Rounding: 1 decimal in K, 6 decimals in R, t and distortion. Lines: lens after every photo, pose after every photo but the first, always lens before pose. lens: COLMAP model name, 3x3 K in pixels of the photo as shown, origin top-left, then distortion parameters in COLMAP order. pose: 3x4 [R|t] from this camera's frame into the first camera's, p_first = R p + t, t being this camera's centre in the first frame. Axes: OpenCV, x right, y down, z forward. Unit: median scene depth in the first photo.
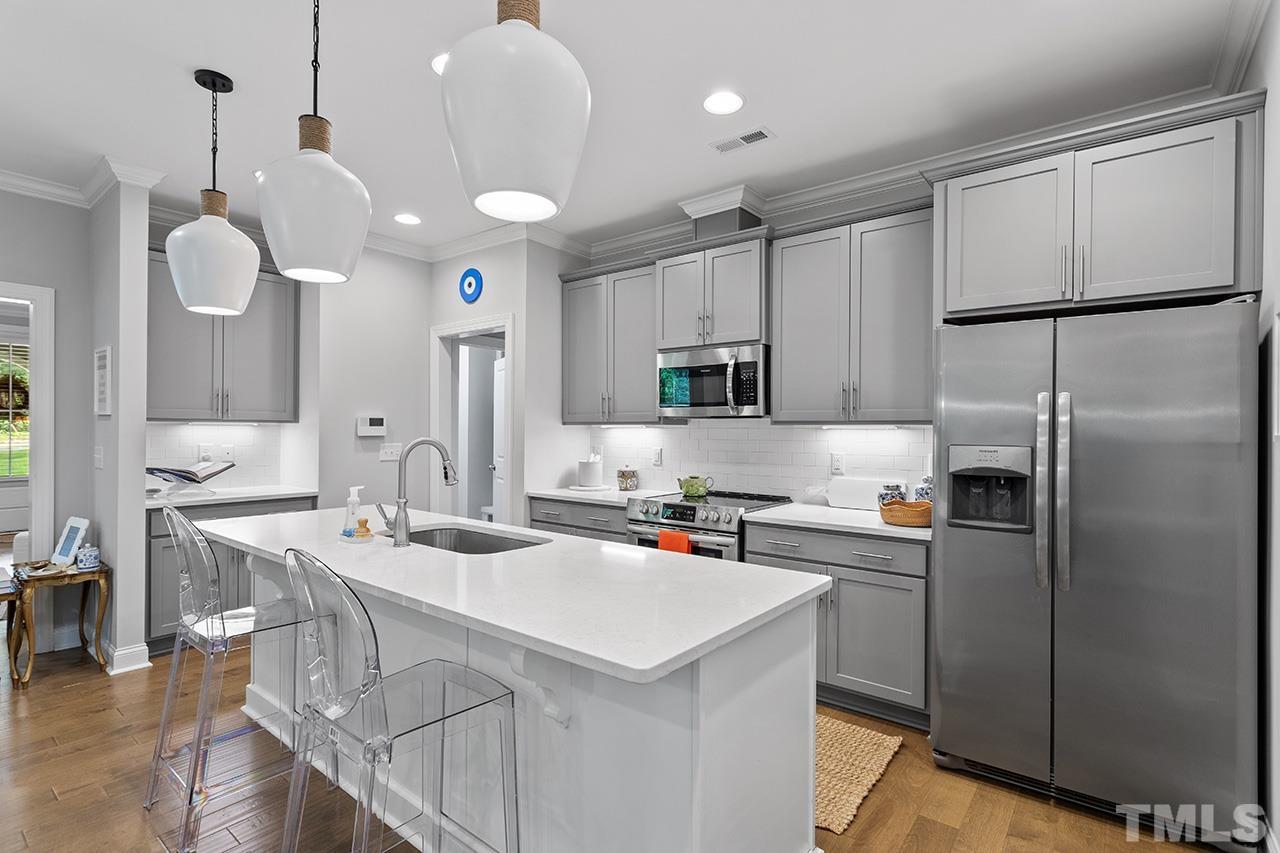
lens RADIAL K [[604.6, 0, 641.3], [0, 604.6, 430.1], [0, 0, 1]] dist [0.000493, 0.000735]
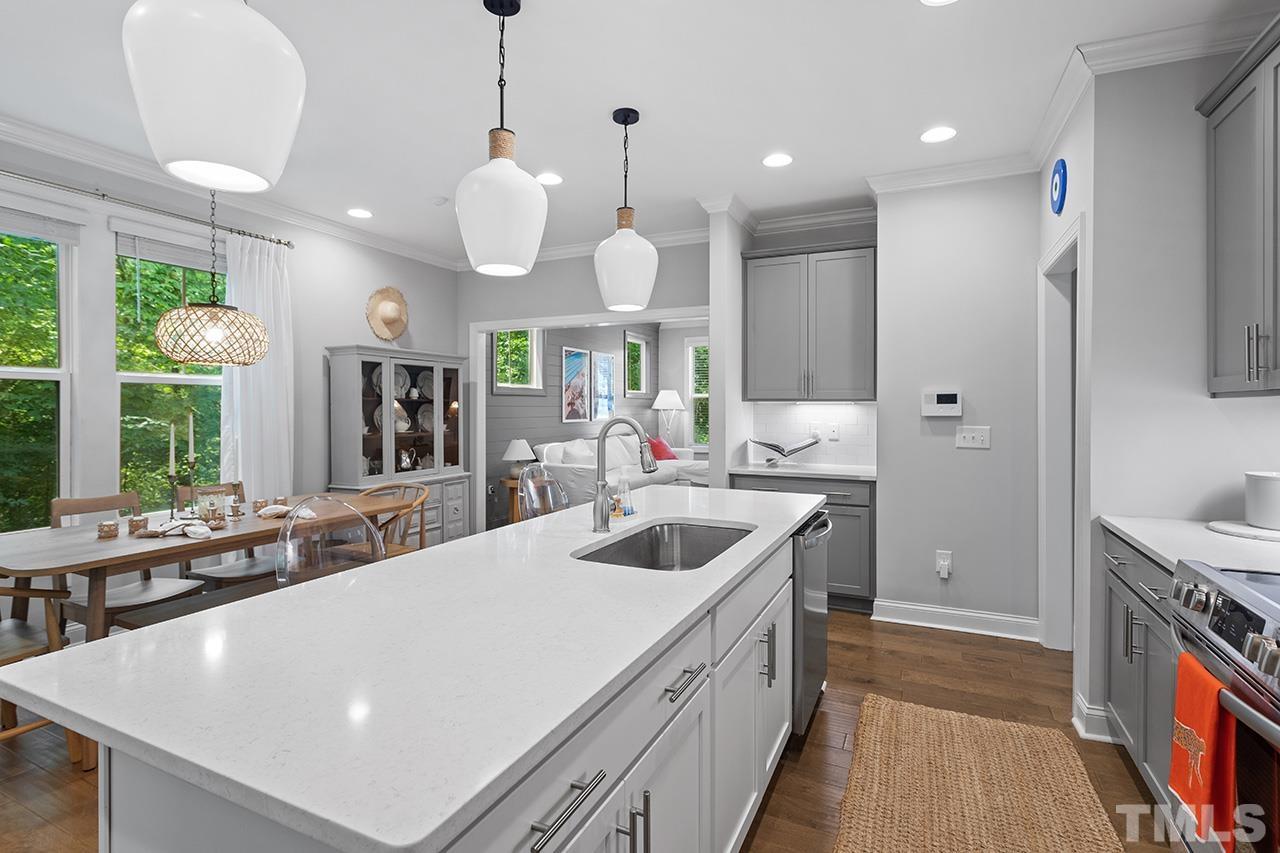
lens RADIAL K [[610.0, 0, 640.9], [0, 610.0, 408.8], [0, 0, 1]] dist [-0.000640, 0.000111]
pose [[0.221651, -0.002371, -0.975123, 0.335419], [-0.000072, 0.999997, -0.002448, 0.002189], [0.975126, 0.000613, 0.221650, 0.539678]]
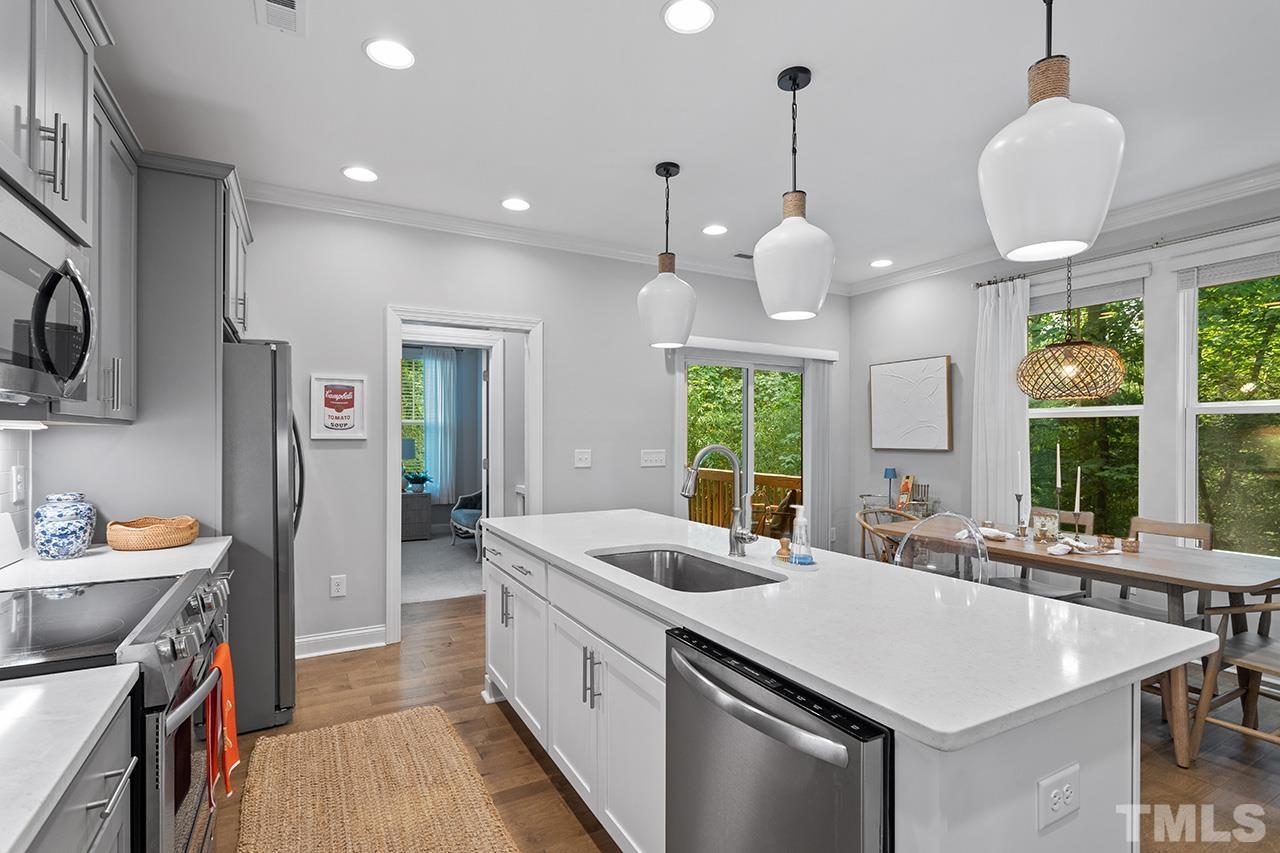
lens RADIAL K [[613.8, 0, 637.2], [0, 613.8, 441.5], [0, 0, 1]] dist [0.001265, 0.000712]
pose [[-0.919246, -0.011929, 0.393503, -0.400532], [-0.008793, 0.999914, 0.009771, -0.001139], [-0.393586, 0.005521, -0.919271, 1.249276]]
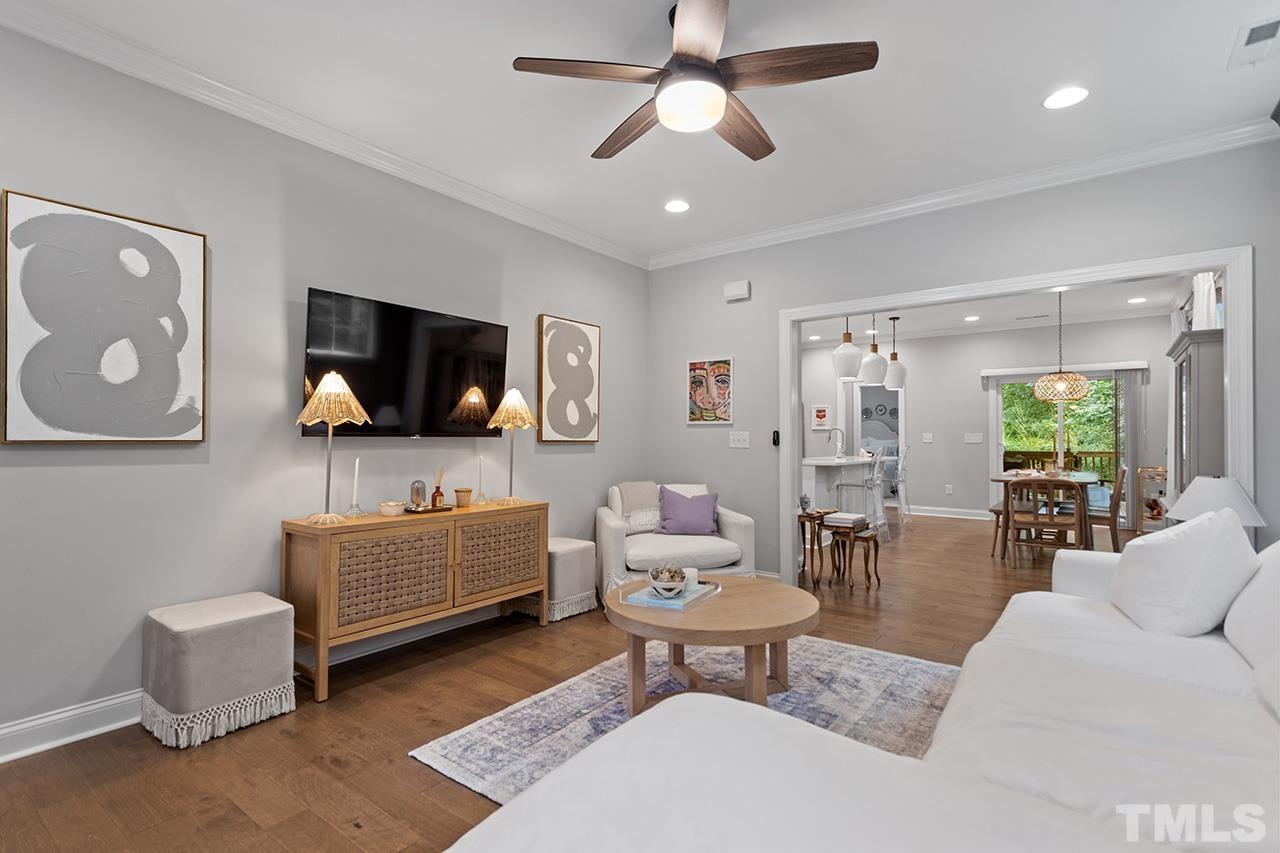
lens RADIAL K [[604.6, 0, 641.3], [0, 604.6, 430.1], [0, 0, 1]] dist [0.000493, 0.000735]
pose [[-0.024860, 0.006463, 0.999670, -2.351021], [0.001616, 0.999978, -0.006424, 0.030102], [-0.999690, 0.001456, -0.024869, 1.387050]]
